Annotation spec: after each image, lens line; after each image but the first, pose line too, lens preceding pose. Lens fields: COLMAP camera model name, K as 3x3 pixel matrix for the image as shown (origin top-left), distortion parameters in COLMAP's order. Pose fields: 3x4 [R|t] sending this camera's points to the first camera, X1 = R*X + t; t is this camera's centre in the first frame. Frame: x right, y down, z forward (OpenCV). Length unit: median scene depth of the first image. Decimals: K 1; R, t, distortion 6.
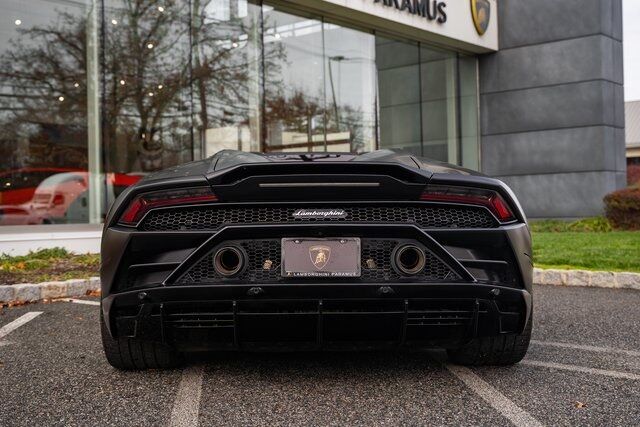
lens RADIAL K [[829.1, 0, 307.7], [0, 829.1, 213.5], [0, 0, 1]] dist [-0.018468, 0.038224]
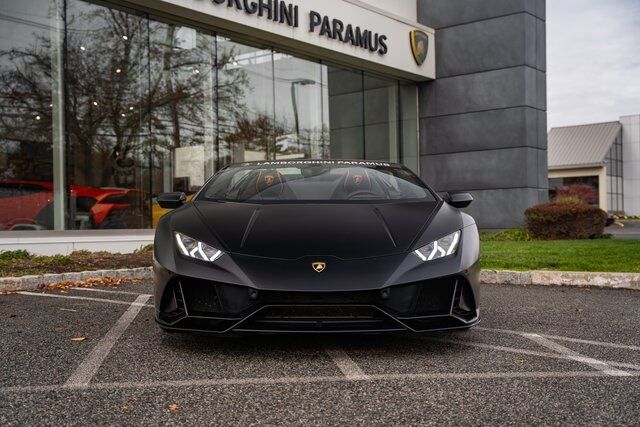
lens RADIAL K [[775.6, 0, 318.4], [0, 775.6, 229.6], [0, 0, 1]] dist [0.005741, 0.303197]
pose [[0.998943, 0.003312, 0.045853, 0.026157], [-0.003365, 0.999994, 0.001069, 0.005010], [-0.045850, -0.001222, 0.998948, -0.038086]]
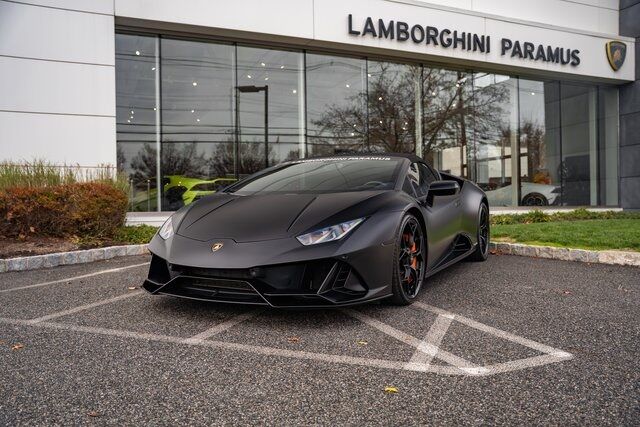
lens RADIAL K [[530.4, 0, 318.1], [0, 530.4, 227.9], [0, 0, 1]] dist [-0.130885, 0.174794]
pose [[0.897426, 0.020537, -0.440686, 0.150791], [-0.001627, 0.999063, 0.043245, 0.001236], [0.441161, -0.038092, 0.896619, 0.034681]]
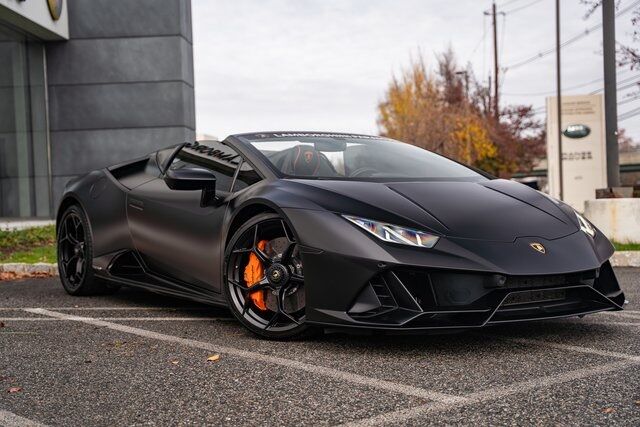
lens RADIAL K [[885.2, 0, 320.0], [0, 885.2, 213.5], [0, 0, 1]] dist [0.136261, 0.109794]
pose [[0.802859, -0.011378, 0.596061, -0.151956], [0.017278, 0.999842, -0.004186, 0.006686], [-0.595919, 0.013659, 0.802928, 0.027892]]
